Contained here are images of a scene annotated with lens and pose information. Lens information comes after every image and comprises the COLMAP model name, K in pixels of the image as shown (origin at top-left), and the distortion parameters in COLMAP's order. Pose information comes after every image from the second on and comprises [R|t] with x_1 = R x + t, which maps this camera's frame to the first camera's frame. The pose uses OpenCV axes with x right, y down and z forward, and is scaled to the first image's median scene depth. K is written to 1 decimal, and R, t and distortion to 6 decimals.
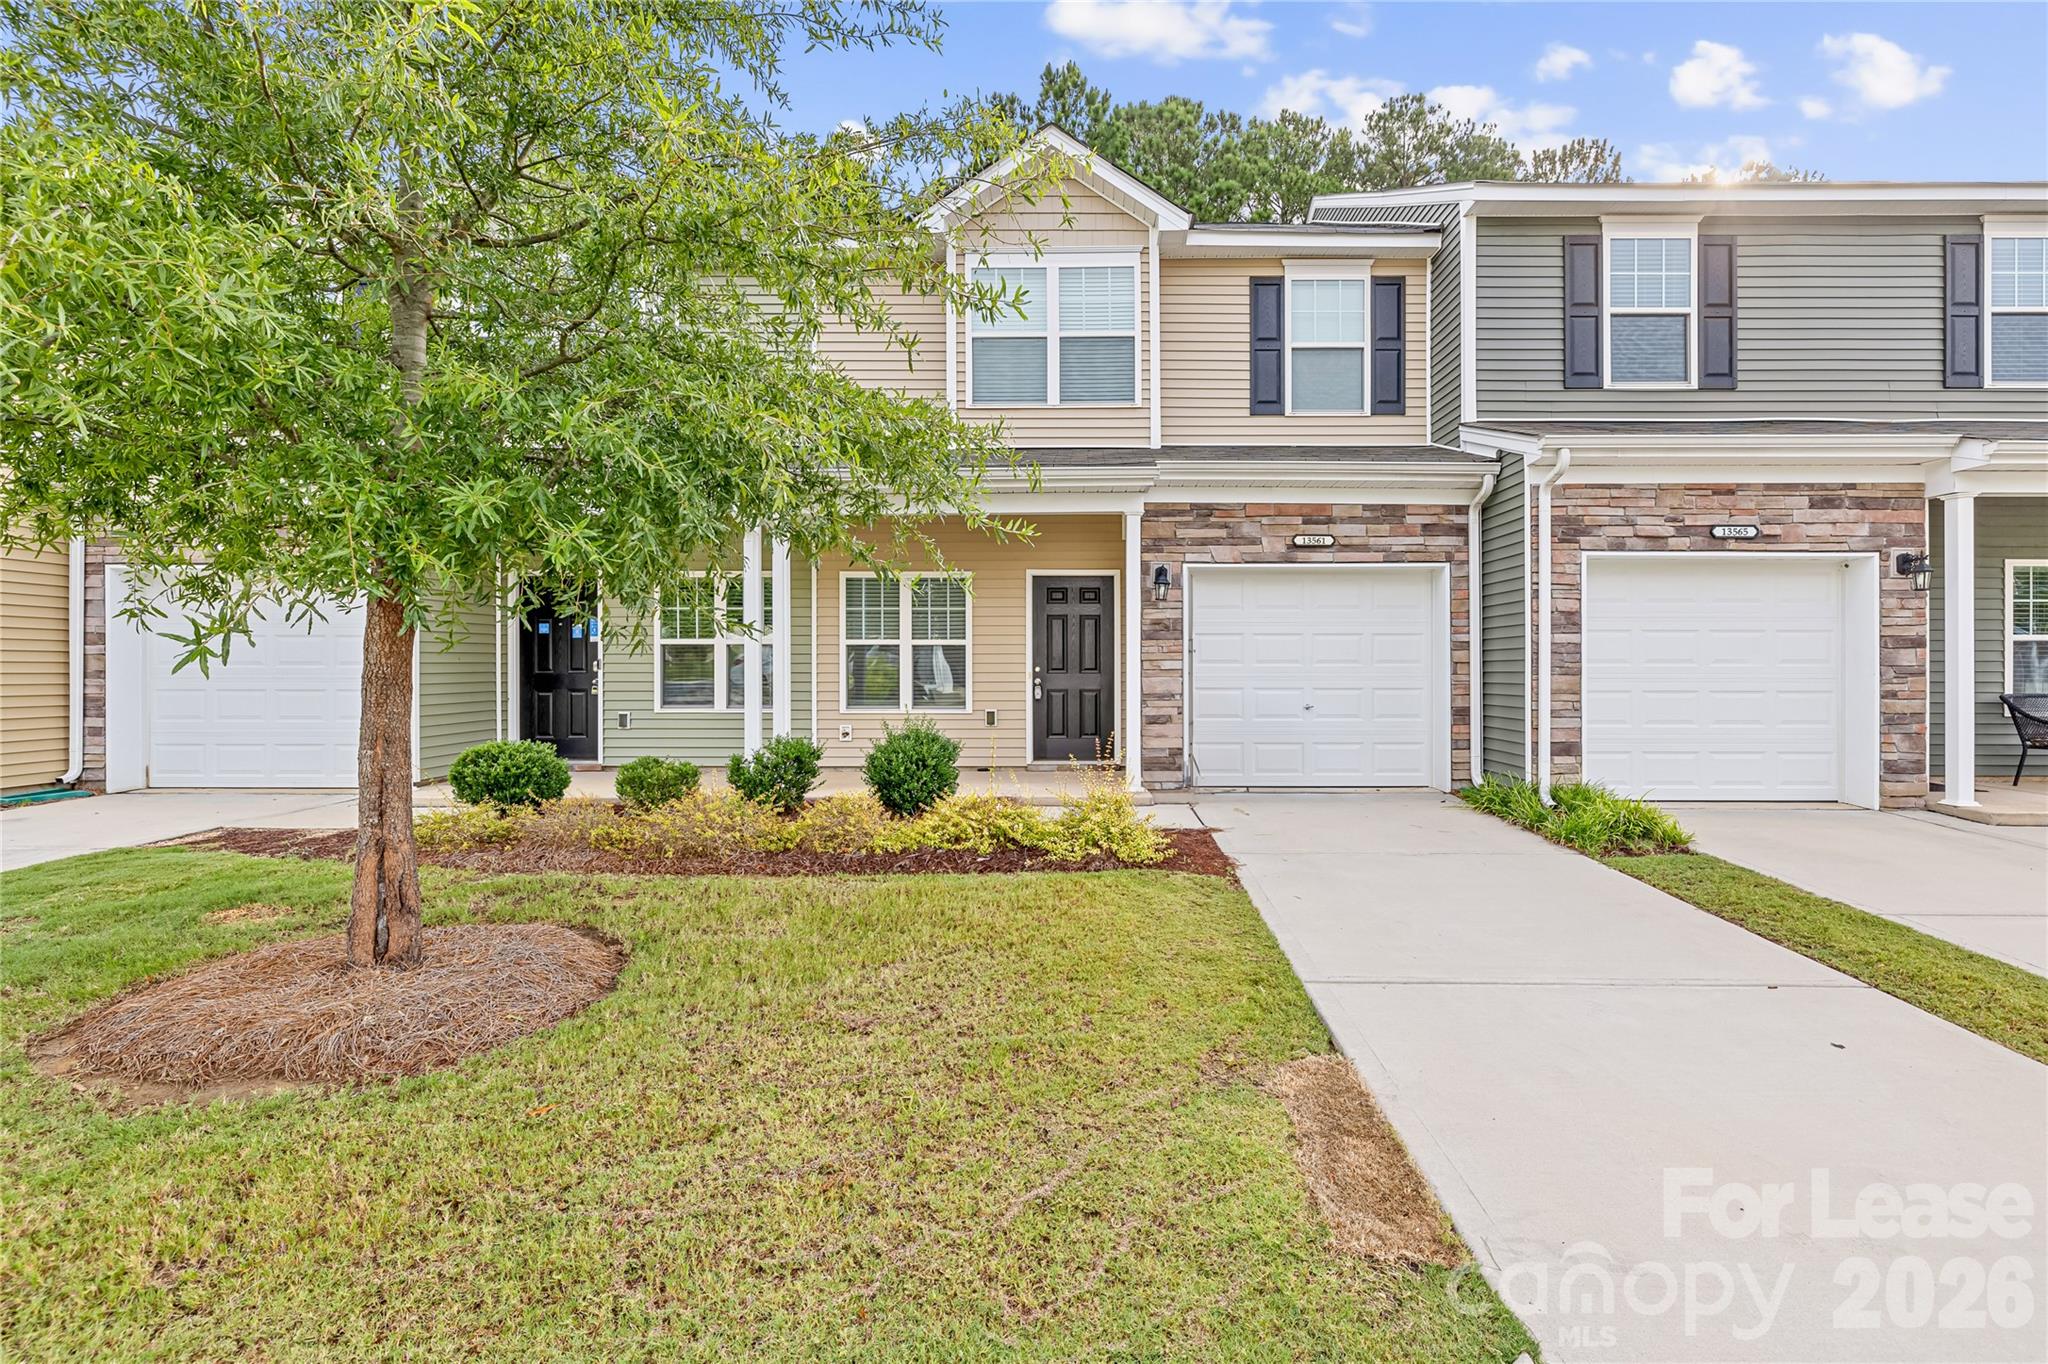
lens RADIAL K [[889.1, 0, 1024.1], [0, 889.1, 671.1], [0, 0, 1]] dist [-0.001639, 0.000422]
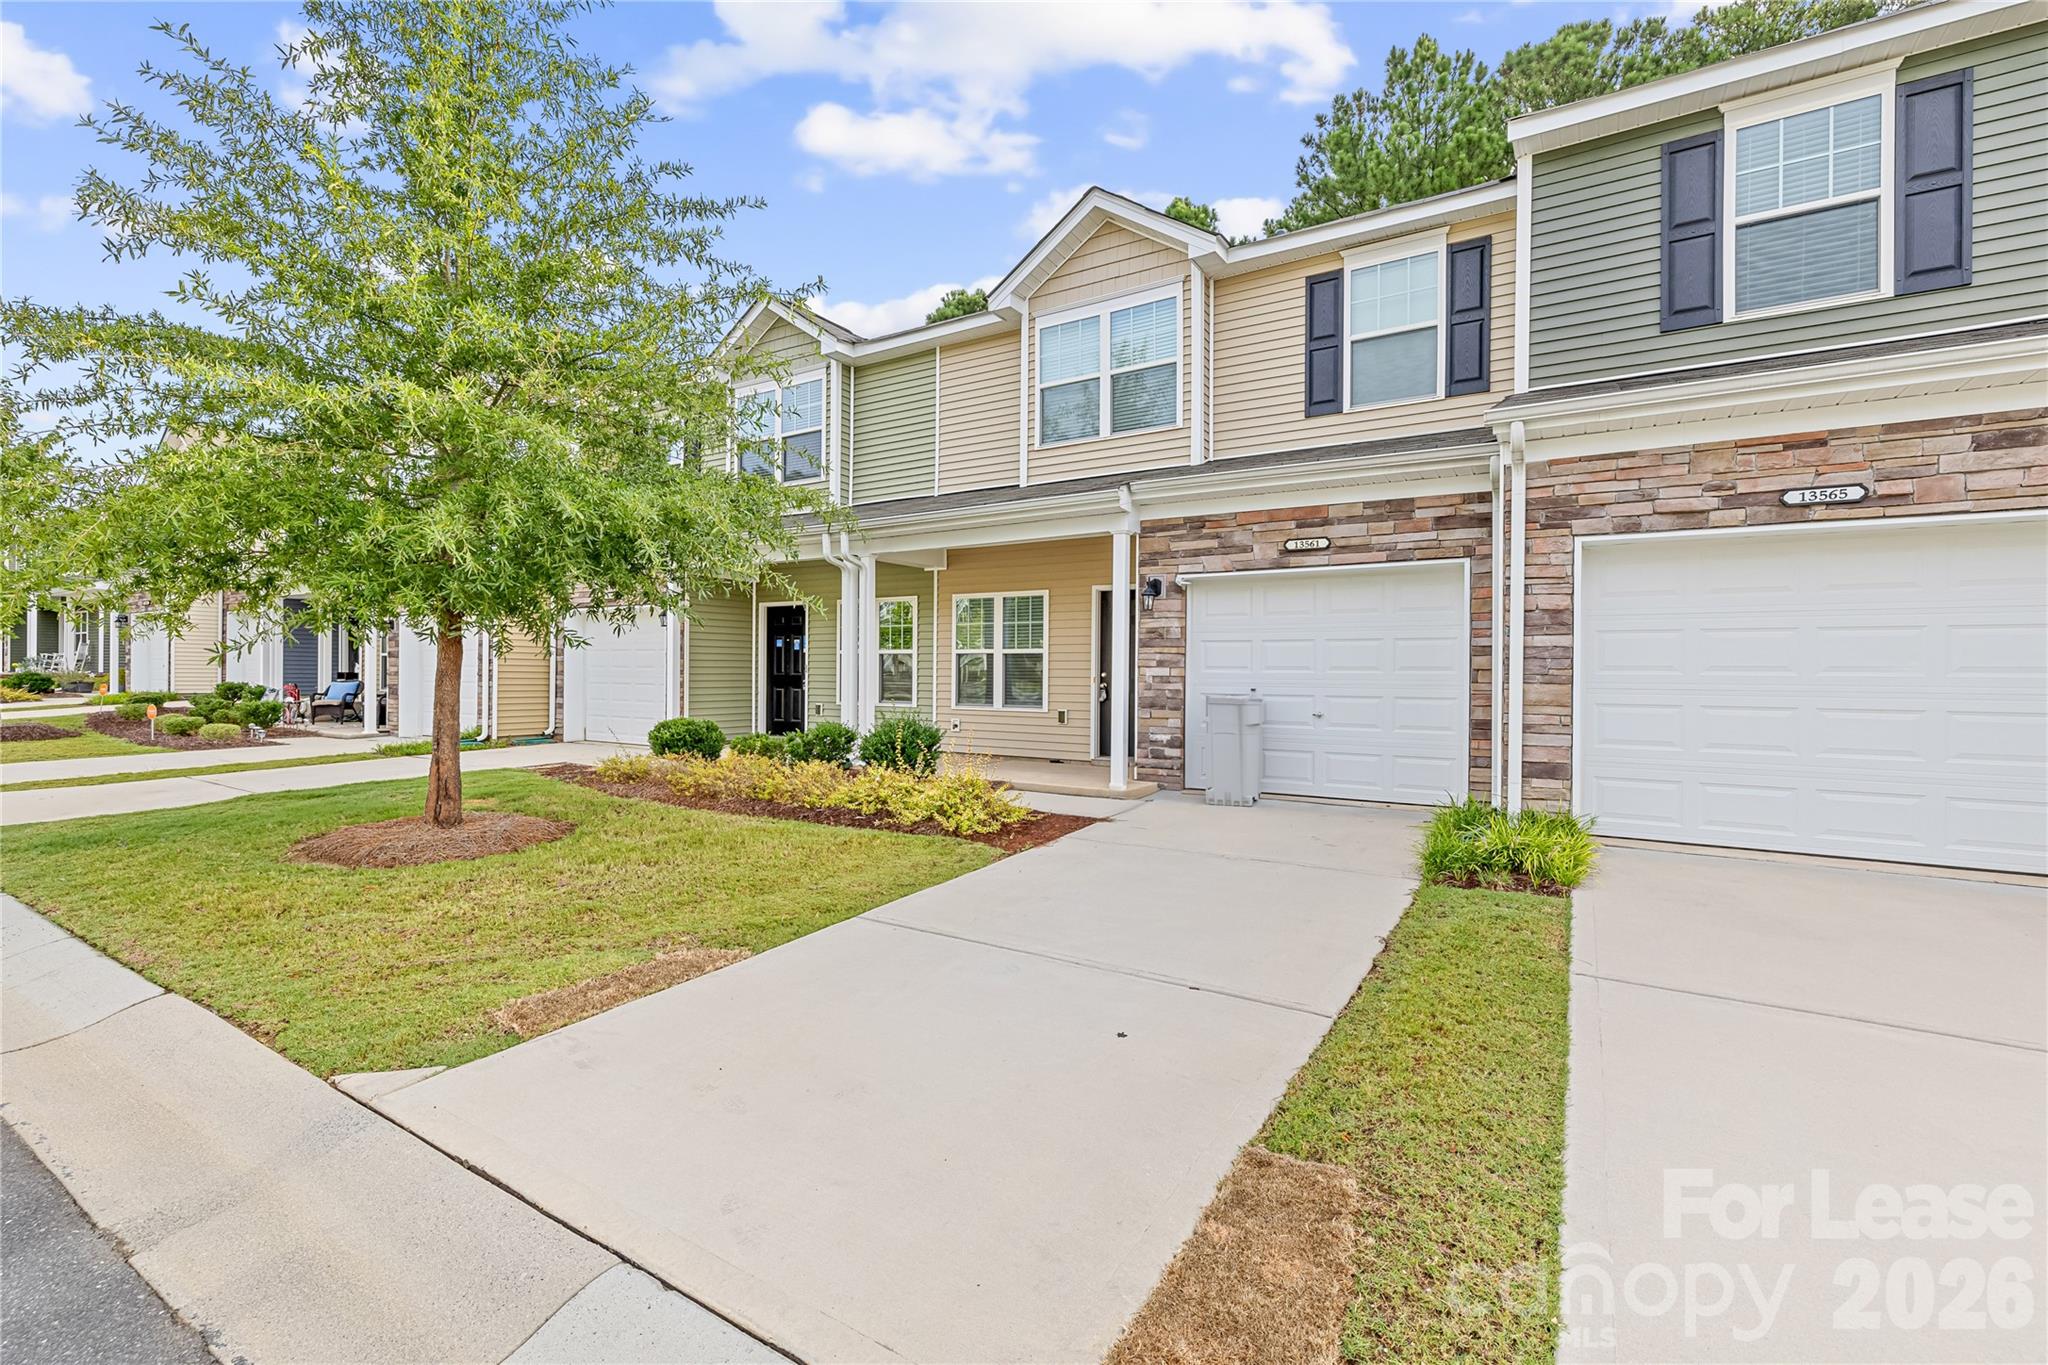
lens RADIAL K [[889.1, 0, 1100.9], [0, 889.1, 680.9], [0, 0, 1]] dist [-0.001639, 0.000422]
pose [[0.858288, 0.009957, -0.513072, 0.627201], [-0.010189, 0.999945, 0.002362, 0.003480], [0.513067, 0.003201, 0.858343, 0.044430]]
